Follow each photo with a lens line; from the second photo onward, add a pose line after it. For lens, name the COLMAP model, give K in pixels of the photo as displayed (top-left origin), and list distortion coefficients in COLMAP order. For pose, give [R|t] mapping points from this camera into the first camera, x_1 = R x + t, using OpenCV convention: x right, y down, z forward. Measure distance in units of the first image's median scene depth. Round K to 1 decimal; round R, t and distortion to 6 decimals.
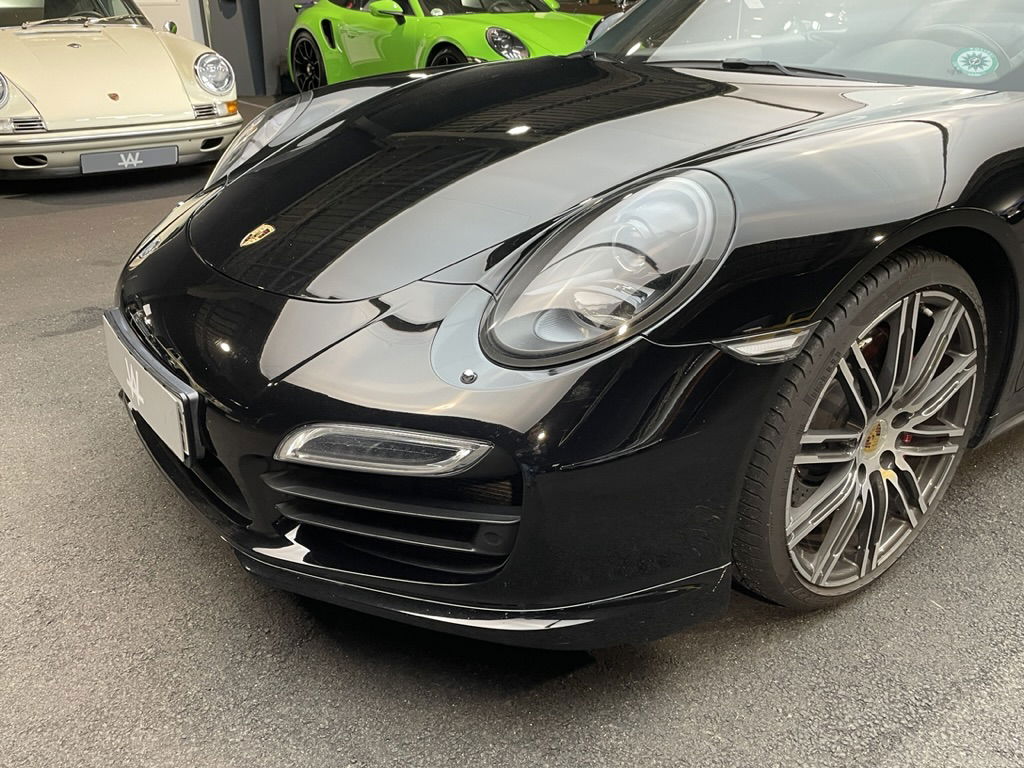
lens RADIAL K [[860.6, 0, 511.9], [0, 860.6, 380.4], [0, 0, 1]] dist [0.066581, -0.073795]
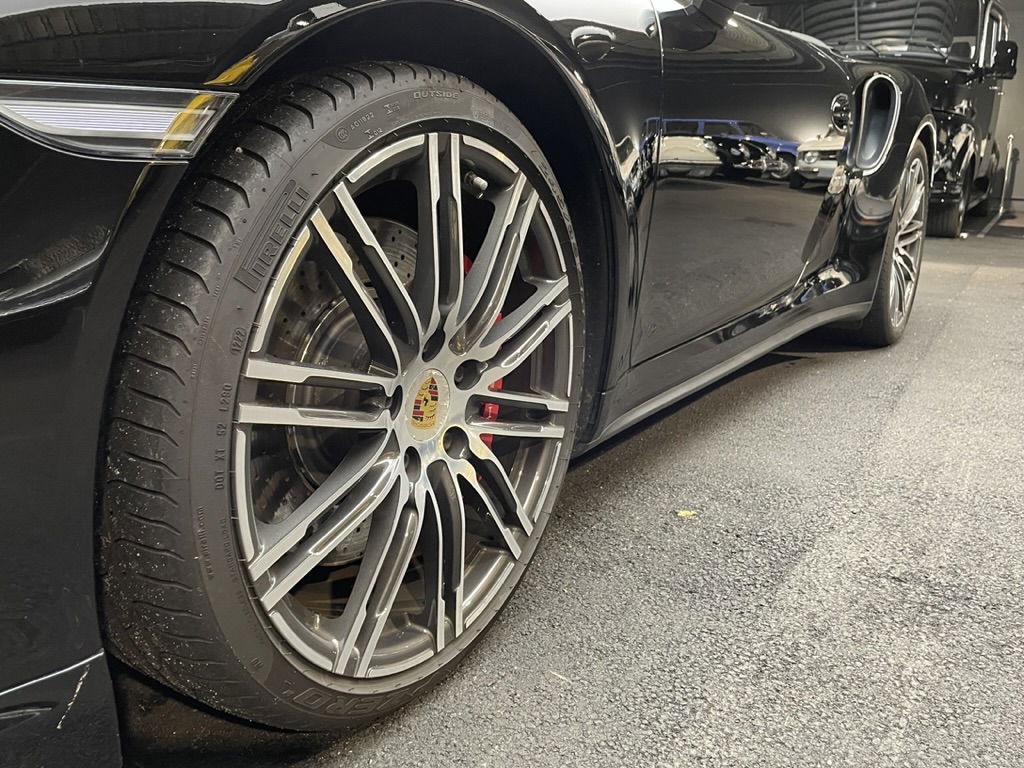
lens RADIAL K [[860.6, 0, 511.9], [0, 860.6, 380.4], [0, 0, 1]] dist [0.066581, -0.073795]
pose [[0.928645, -0.054055, 0.367010, 0.254614], [0.112006, 0.984011, -0.138479, 0.139064], [-0.353656, 0.169705, 0.919852, 0.433042]]
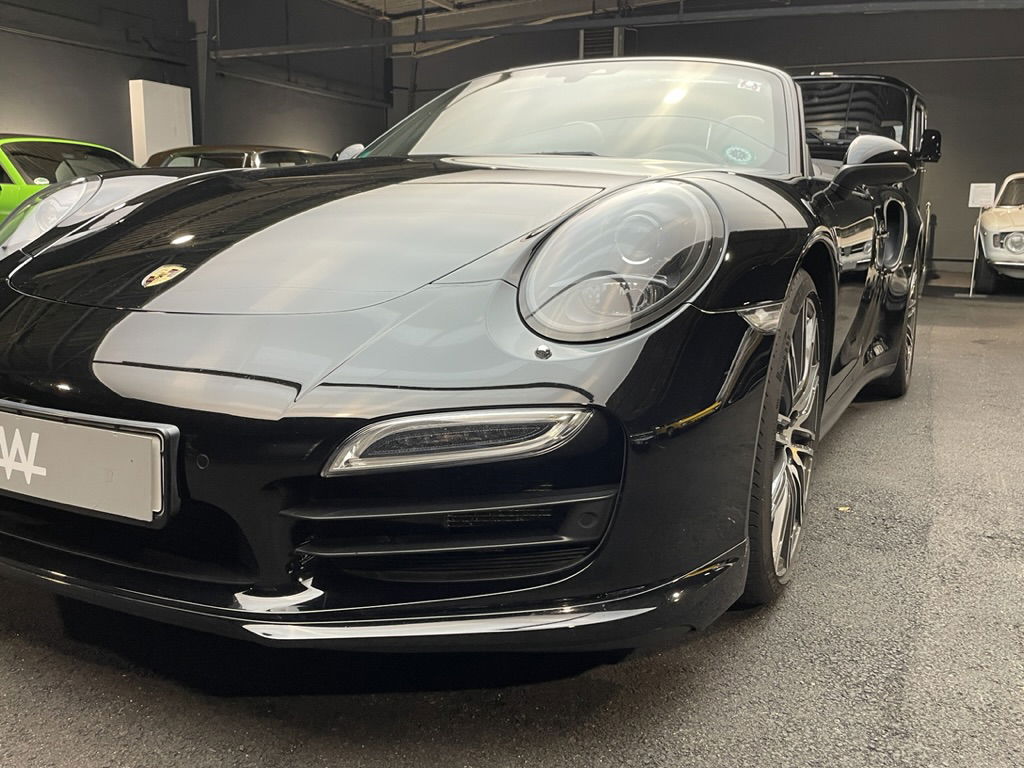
lens RADIAL K [[893.0, 0, 509.2], [0, 893.0, 380.6], [0, 0, 1]] dist [0.048826, -0.001249]
pose [[0.889092, -0.057739, 0.454071, -0.424684], [0.162163, 0.967404, -0.194509, 0.168796], [-0.428040, 0.246570, 0.869474, 0.119188]]
